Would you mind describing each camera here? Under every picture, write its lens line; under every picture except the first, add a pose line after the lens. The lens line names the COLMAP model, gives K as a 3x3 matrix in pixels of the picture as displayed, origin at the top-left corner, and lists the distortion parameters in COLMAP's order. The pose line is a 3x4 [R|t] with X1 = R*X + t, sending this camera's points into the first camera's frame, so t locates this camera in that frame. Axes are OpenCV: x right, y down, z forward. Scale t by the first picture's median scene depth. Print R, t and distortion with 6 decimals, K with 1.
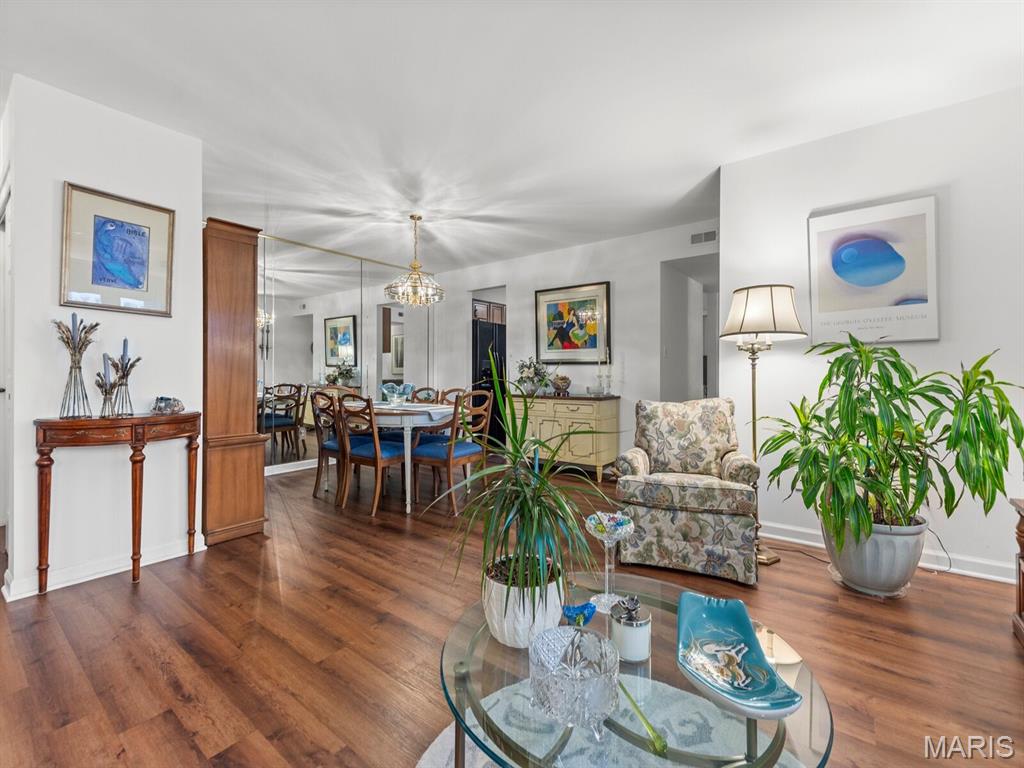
lens RADIAL K [[447.0, 0, 512.3], [0, 447.0, 367.6], [0, 0, 1]] dist [0.001437, 0.000434]
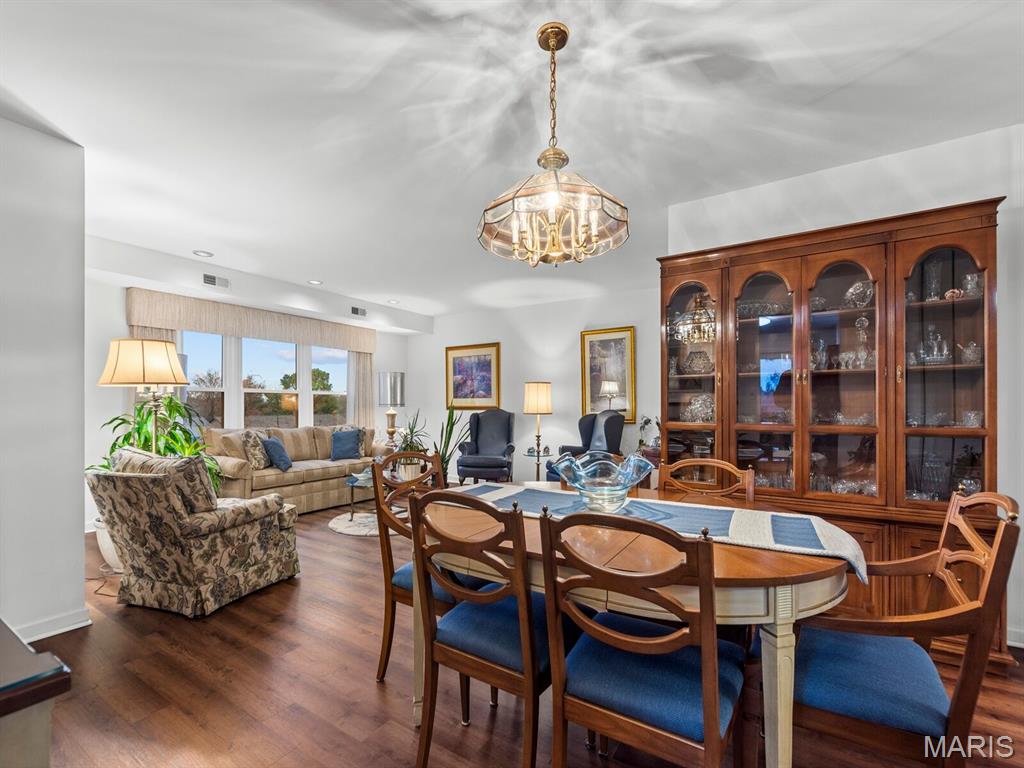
lens RADIAL K [[455.3, 0, 508.4], [0, 455.3, 406.3], [0, 0, 1]] dist [-0.001351, -0.000161]
pose [[-0.997037, 0.000247, -0.076921, -0.126959], [0.001094, 0.999939, -0.010971, -0.002183], [0.076913, -0.011022, -0.996977, 1.220629]]
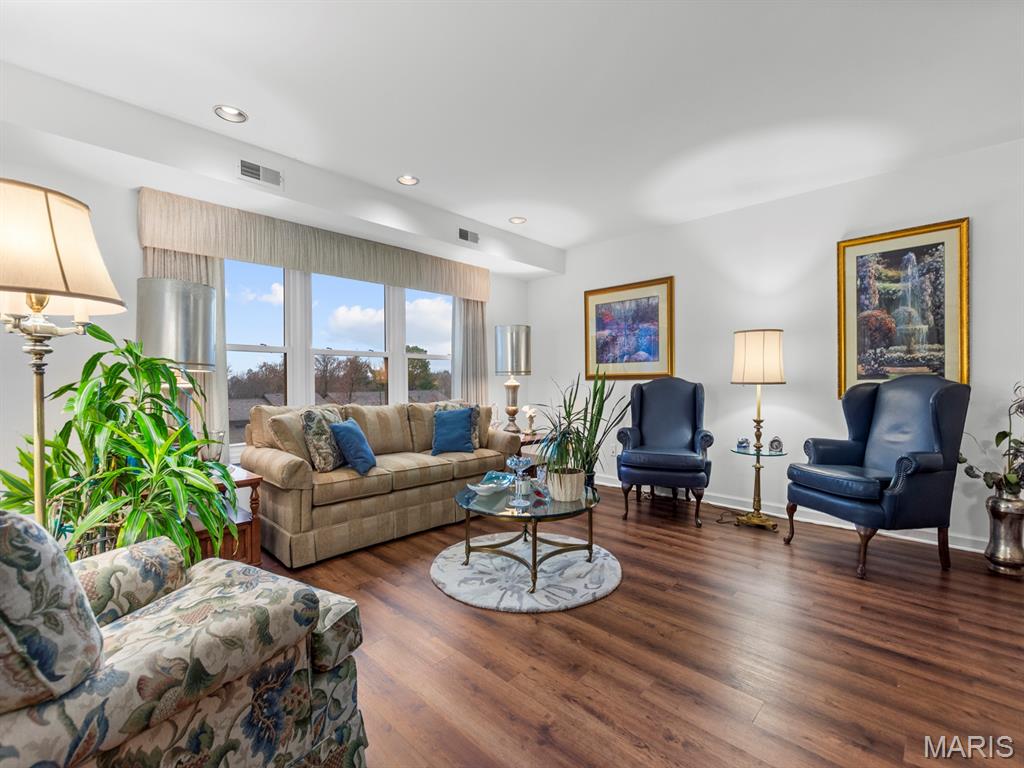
lens RADIAL K [[453.3, 0, 498.9], [0, 453.3, 385.5], [0, 0, 1]] dist [-0.000496, -0.000130]
pose [[-0.990123, 0.004104, 0.140143, 0.010748], [0.003300, 0.999977, -0.005968, 0.010210], [-0.140164, -0.005446, -0.990113, 0.786415]]
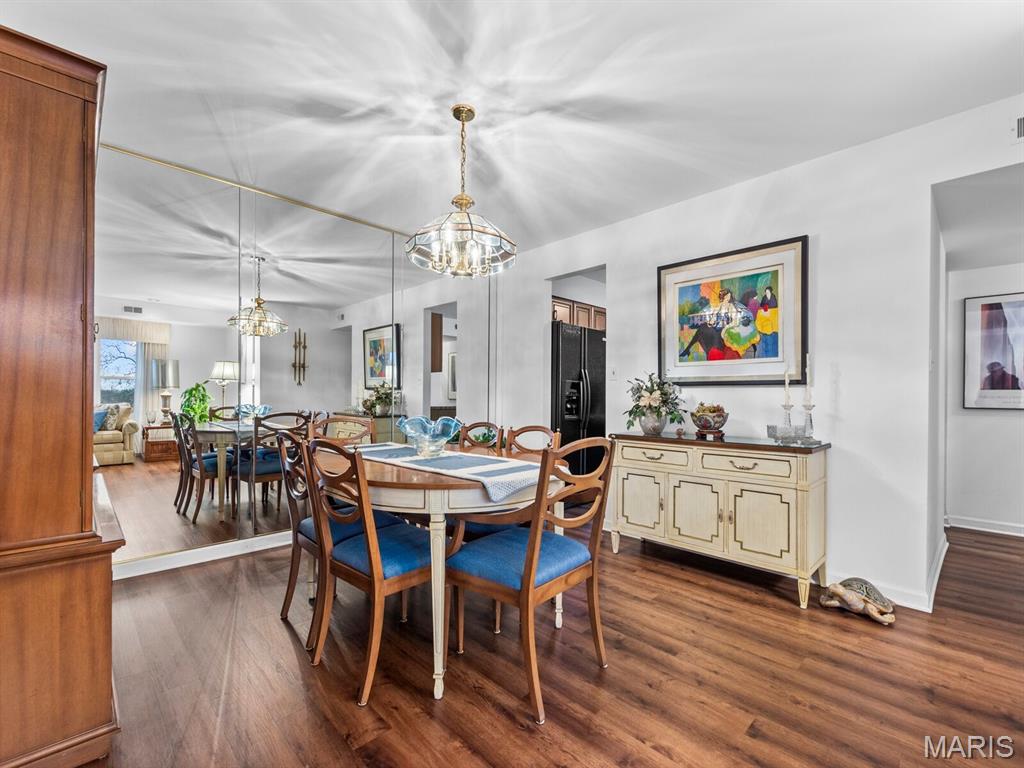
lens RADIAL K [[454.2, 0, 510.9], [0, 454.2, 398.5], [0, 0, 1]] dist [0.012283, 0.000025]
pose [[0.989302, 0.007729, -0.145680, -0.065523], [-0.006153, 0.999918, 0.011265, 0.005310], [0.145755, -0.010248, 0.989268, 0.396453]]
